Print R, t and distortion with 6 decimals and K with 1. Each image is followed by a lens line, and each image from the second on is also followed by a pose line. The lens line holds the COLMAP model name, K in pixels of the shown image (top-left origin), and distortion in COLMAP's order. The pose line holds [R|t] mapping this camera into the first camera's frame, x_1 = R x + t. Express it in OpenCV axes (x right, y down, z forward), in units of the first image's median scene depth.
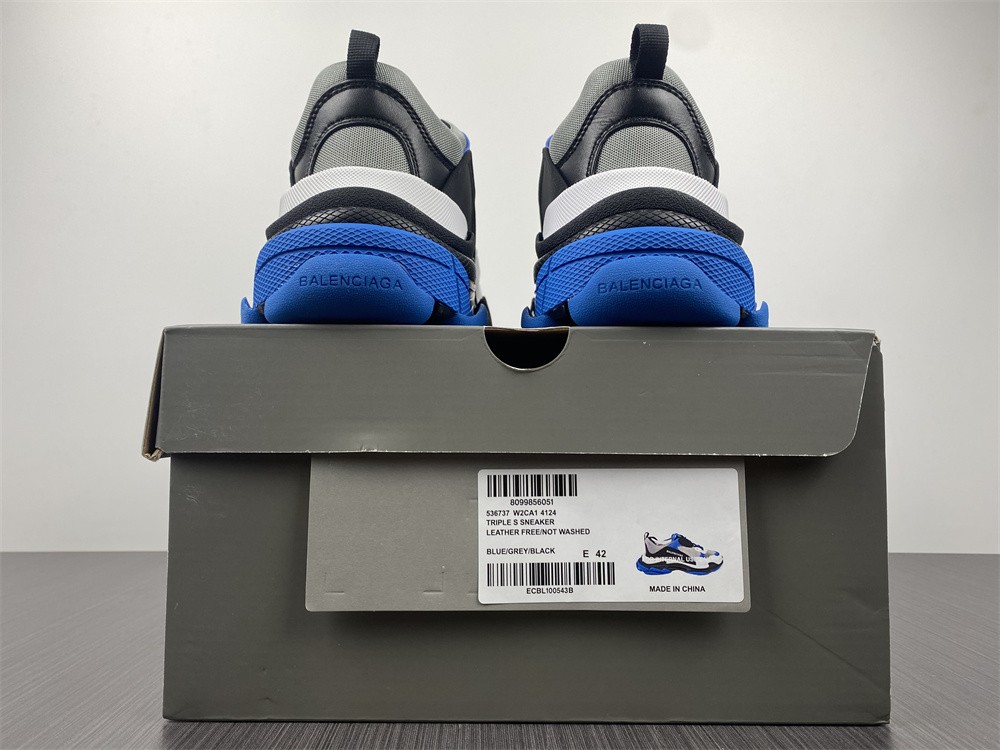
lens RADIAL K [[764.3, 0, 501.7], [0, 764.3, 372.0], [0, 0, 1]] dist [0.052878, -0.007285]
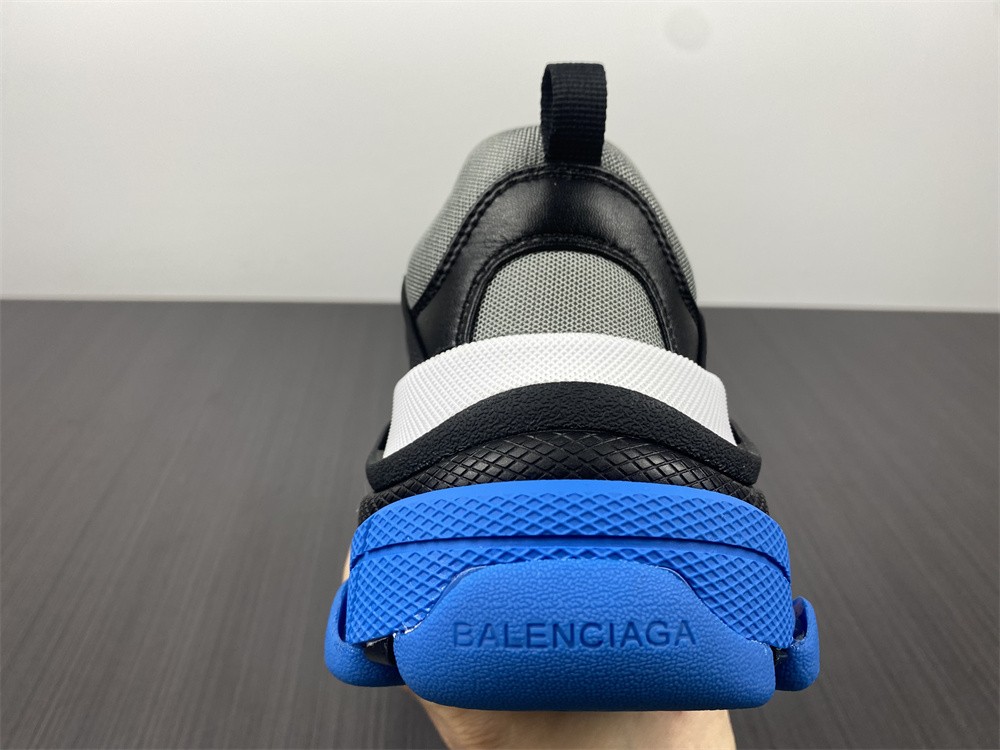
lens RADIAL K [[764.3, 0, 499.0], [0, 764.3, 378.0], [0, 0, 1]] dist [0.052878, -0.007285]
pose [[0.998110, 0.011495, 0.060367, 0.109957], [-0.005440, 0.995020, -0.099524, -0.183632], [-0.061210, 0.099008, 0.993202, 0.500139]]
